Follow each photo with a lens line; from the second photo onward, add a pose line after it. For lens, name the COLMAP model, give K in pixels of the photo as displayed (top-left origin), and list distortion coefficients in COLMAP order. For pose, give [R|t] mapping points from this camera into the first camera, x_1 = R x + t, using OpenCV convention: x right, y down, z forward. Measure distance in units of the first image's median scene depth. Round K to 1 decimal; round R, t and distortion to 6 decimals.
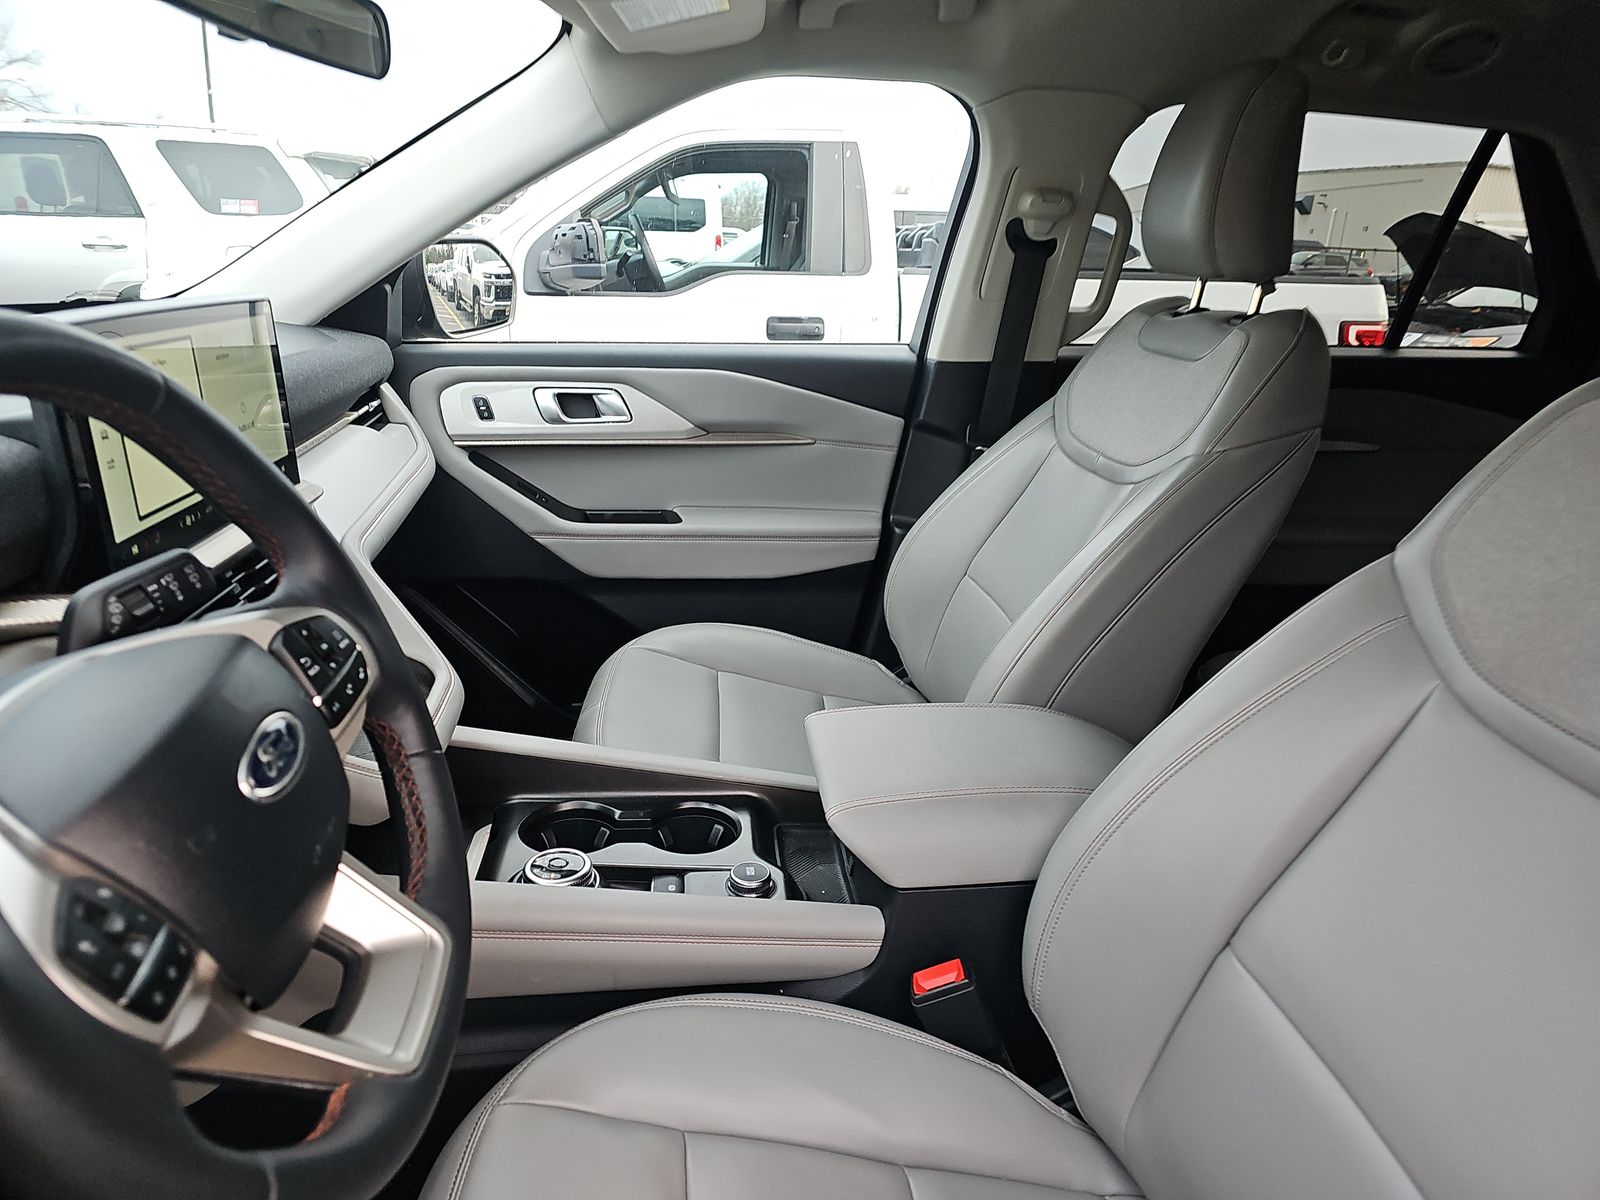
lens RADIAL K [[1134.3, 0, 770.1], [0, 1134.3, 689.5], [0, 0, 1]] dist [0.069353, -0.054871]
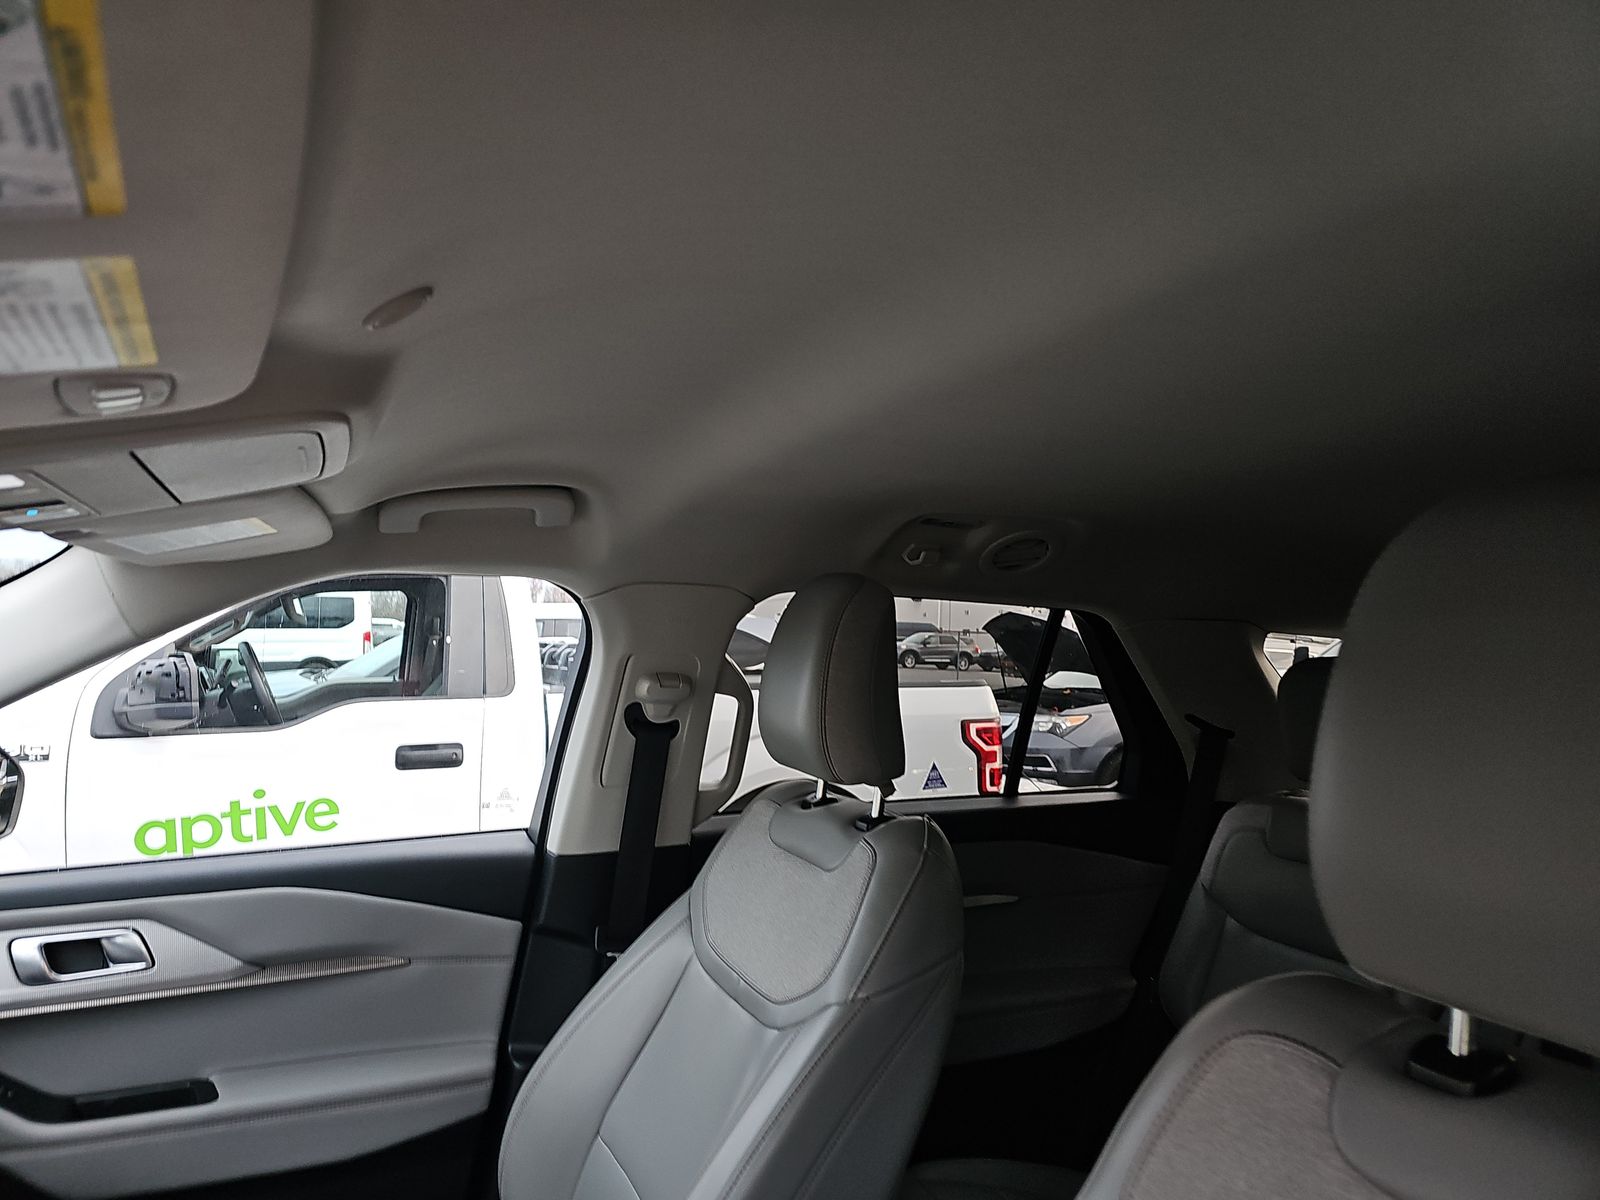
lens RADIAL K [[1134.3, 0, 796.6], [0, 1134.3, 604.3], [0, 0, 1]] dist [0.069353, -0.054871]
pose [[0.956035, -0.007681, 0.293151, 0.065274], [0.113636, 0.931256, -0.346194, -0.139712], [-0.270340, 0.364286, 0.891186, 0.092658]]
